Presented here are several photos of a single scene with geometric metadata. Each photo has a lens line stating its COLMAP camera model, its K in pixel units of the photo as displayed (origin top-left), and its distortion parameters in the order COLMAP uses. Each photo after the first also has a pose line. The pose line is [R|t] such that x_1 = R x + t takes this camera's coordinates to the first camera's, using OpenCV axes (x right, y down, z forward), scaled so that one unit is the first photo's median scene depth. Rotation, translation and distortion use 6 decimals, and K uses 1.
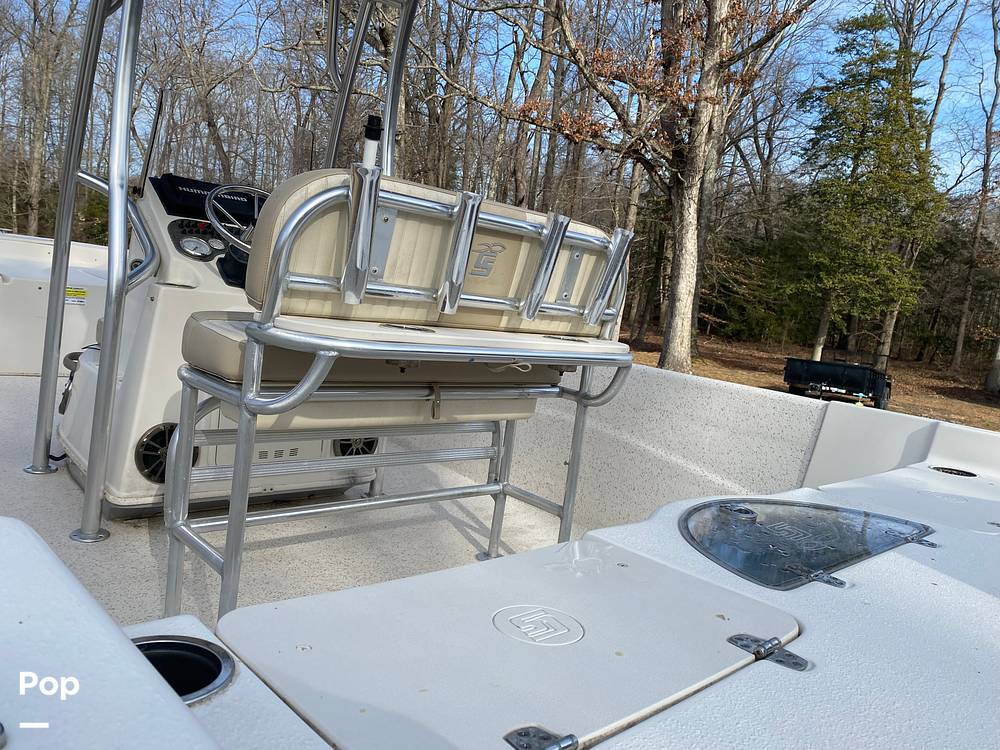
lens RADIAL K [[754.3, 0, 495.7], [0, 754.3, 359.5], [0, 0, 1]] dist [0.000102, 0.006276]
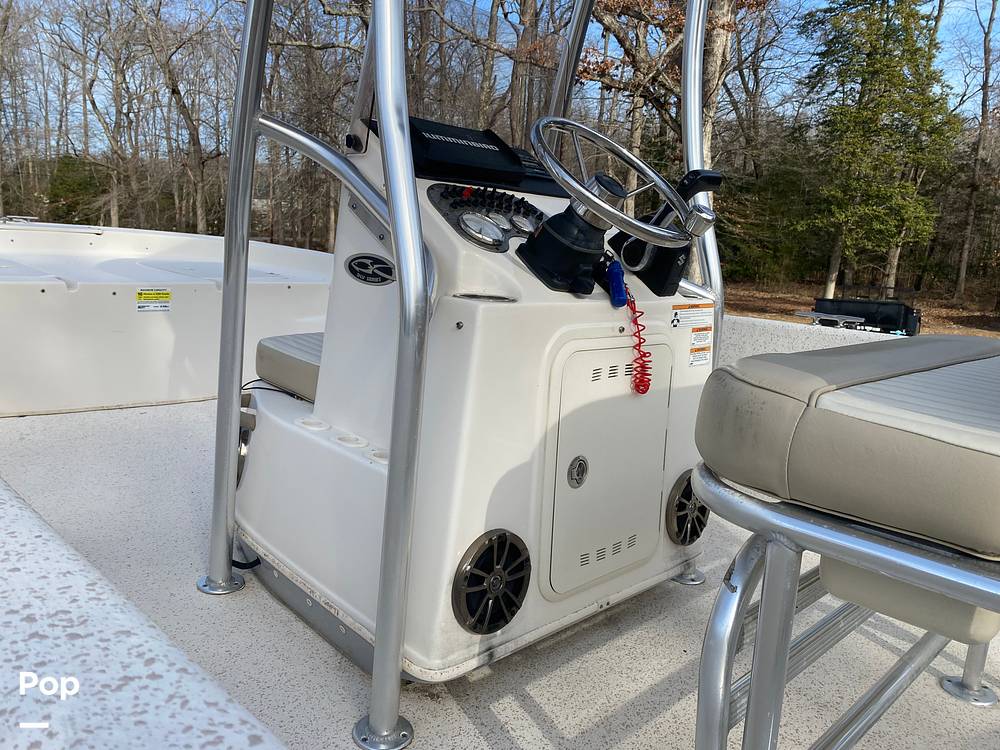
lens RADIAL K [[755.6, 0, 487.8], [0, 755.6, 363.1], [0, 0, 1]] dist [0.001659, -0.002693]
pose [[0.997622, -0.067854, 0.012128, -0.040052], [0.066955, 0.995739, 0.063418, -0.007851], [-0.016380, -0.062455, 0.997913, 0.038570]]
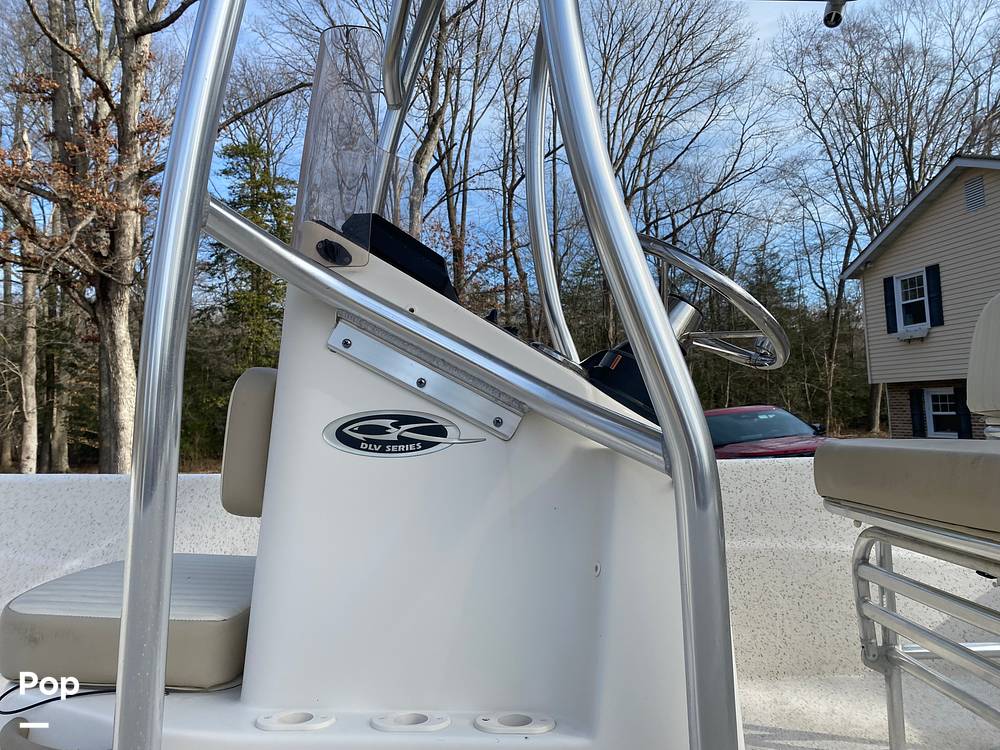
lens RADIAL K [[755.6, 0, 487.8], [0, 755.6, 363.1], [0, 0, 1]] dist [0.001659, -0.002693]
pose [[0.699866, -0.094997, 0.707928, -0.074438], [0.197548, 0.978199, -0.064035, -0.012434], [-0.686412, 0.184666, 0.703375, 0.068561]]
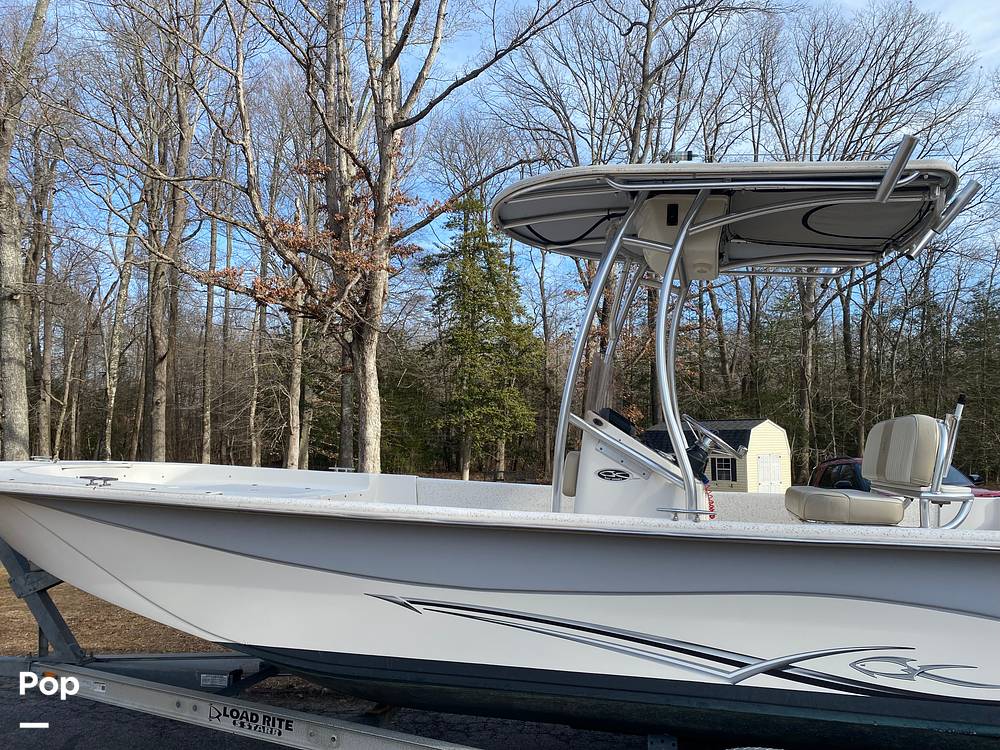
lens RADIAL K [[744.1, 0, 502.6], [0, 744.1, 386.9], [0, 0, 1]] dist [0.012035, -0.005035]
pose [[0.848699, -0.068012, 0.524486, -0.143306], [0.145194, 0.983556, -0.107405, -0.016866], [-0.508556, 0.167307, 0.844618, -0.013451]]
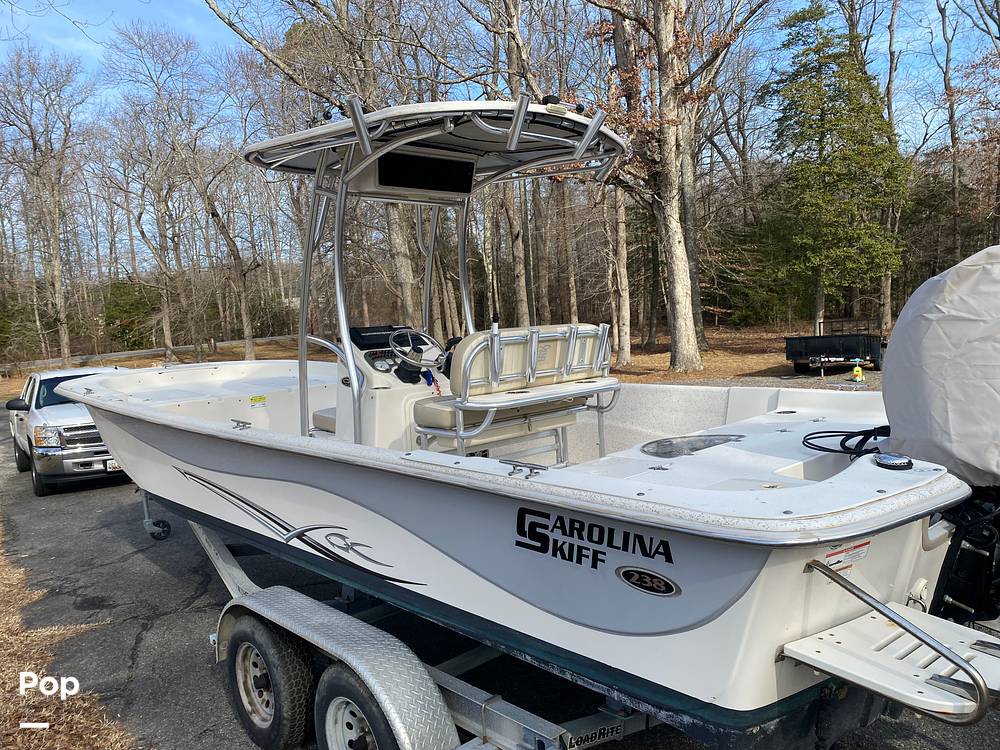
lens RADIAL K [[748.7, 0, 492.2], [0, 748.7, 375.5], [0, 0, 1]] dist [0.008210, -0.003755]
pose [[0.983630, -0.177810, -0.029262, -0.007588], [0.177336, 0.983984, -0.018073, -0.004212], [0.032007, 0.012588, 0.999408, -0.083518]]
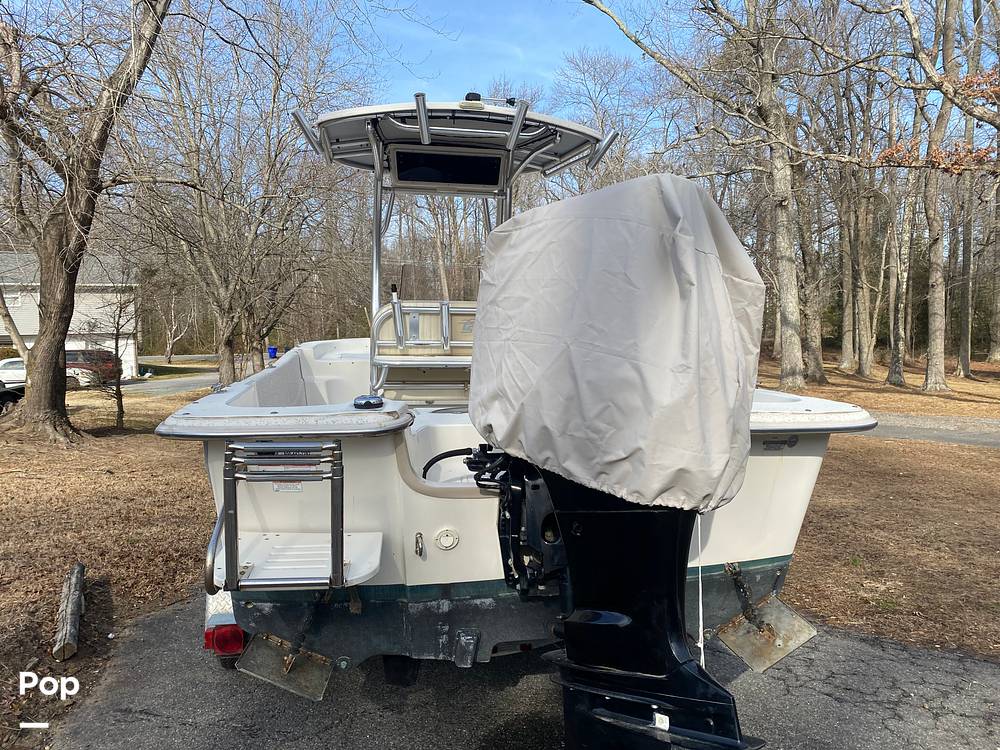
lens RADIAL K [[740.7, 0, 500.0], [0, 740.7, 375.0], [0, 0, 1]] dist [0.001873, -0.002174]
pose [[0.836104, -0.080258, -0.542669, 0.096808], [0.040024, 0.995528, -0.085567, 0.016419], [0.547110, 0.049823, 0.835577, -0.065400]]
